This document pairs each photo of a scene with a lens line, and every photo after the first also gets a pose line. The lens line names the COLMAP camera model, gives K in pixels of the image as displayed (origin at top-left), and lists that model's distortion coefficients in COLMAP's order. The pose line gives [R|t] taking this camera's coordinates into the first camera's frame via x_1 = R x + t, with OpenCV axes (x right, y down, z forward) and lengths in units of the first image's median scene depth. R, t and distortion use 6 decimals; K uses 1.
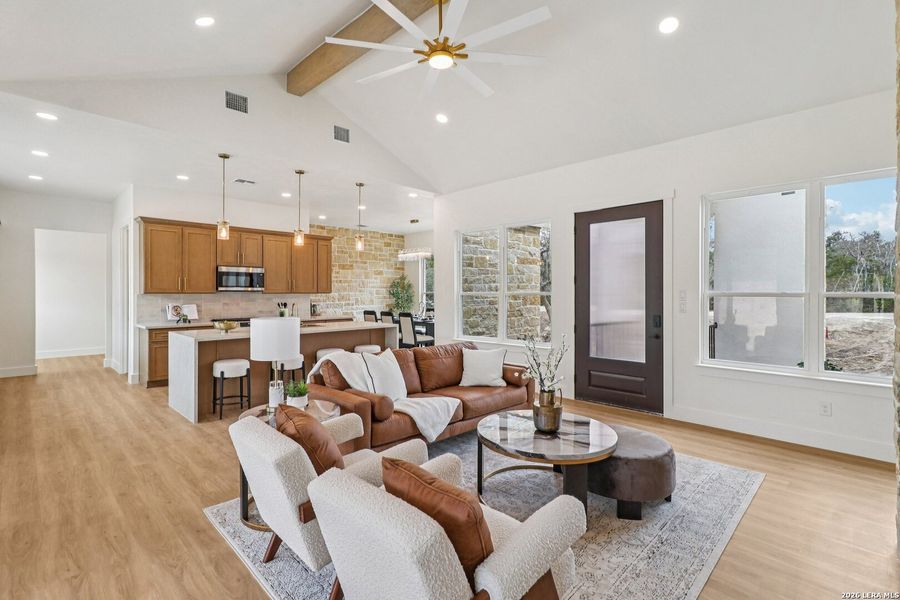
lens RADIAL K [[423.0, 0, 446.6], [0, 423.0, 293.9], [0, 0, 1]] dist [0.005361, 0.002070]
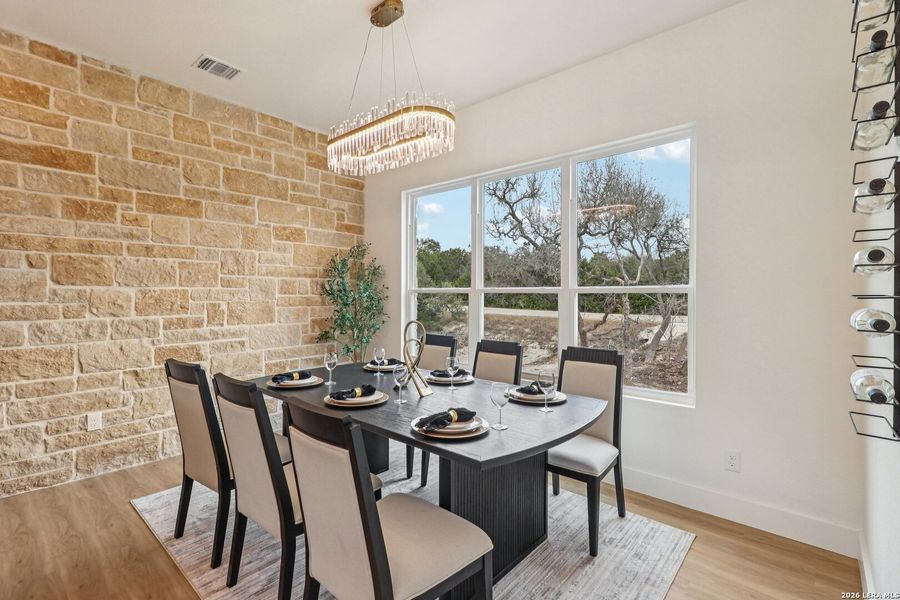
lens RADIAL K [[423.0, 0, 446.6], [0, 423.0, 292.2], [0, 0, 1]] dist [0.005361, 0.002070]
pose [[0.998683, 0.001951, 0.051269, -0.075863], [-0.001417, 0.999944, -0.010453, 0.006315], [-0.051286, 0.010366, 0.998630, 1.077608]]
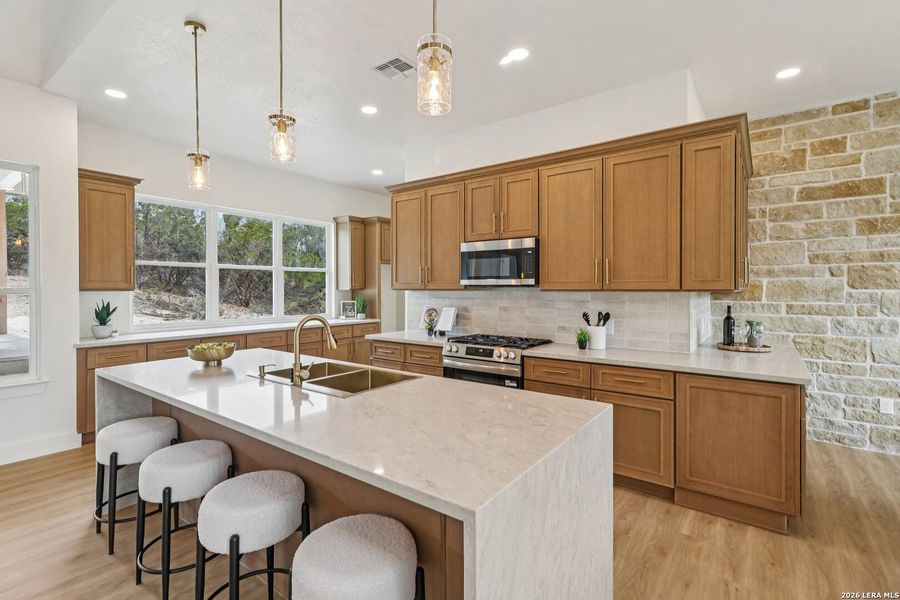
lens RADIAL K [[423.0, 0, 442.5], [0, 423.0, 290.3], [0, 0, 1]] dist [0.005361, 0.002070]
pose [[0.128268, 0.002306, -0.991737, 0.027329], [-0.005237, 0.999985, 0.001648, -0.001807], [0.991726, 0.004982, 0.128278, 0.935422]]
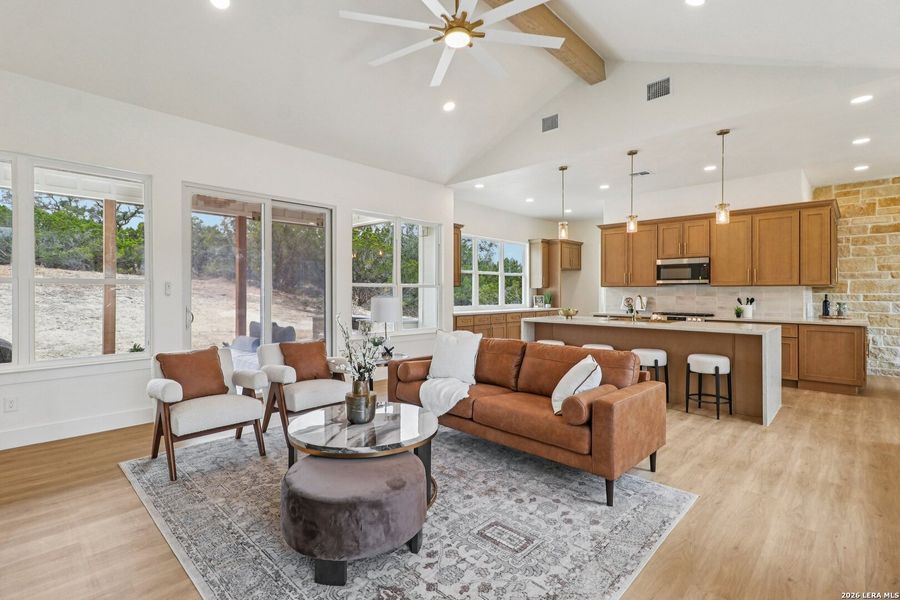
lens RADIAL K [[423.0, 0, 441.1], [0, 423.0, 291.1], [0, 0, 1]] dist [0.005361, 0.002070]
pose [[0.002901, -0.005610, -0.999980, 0.494173], [-0.008733, 0.999946, -0.005635, 0.021325], [0.999958, 0.008749, 0.002852, 0.497649]]
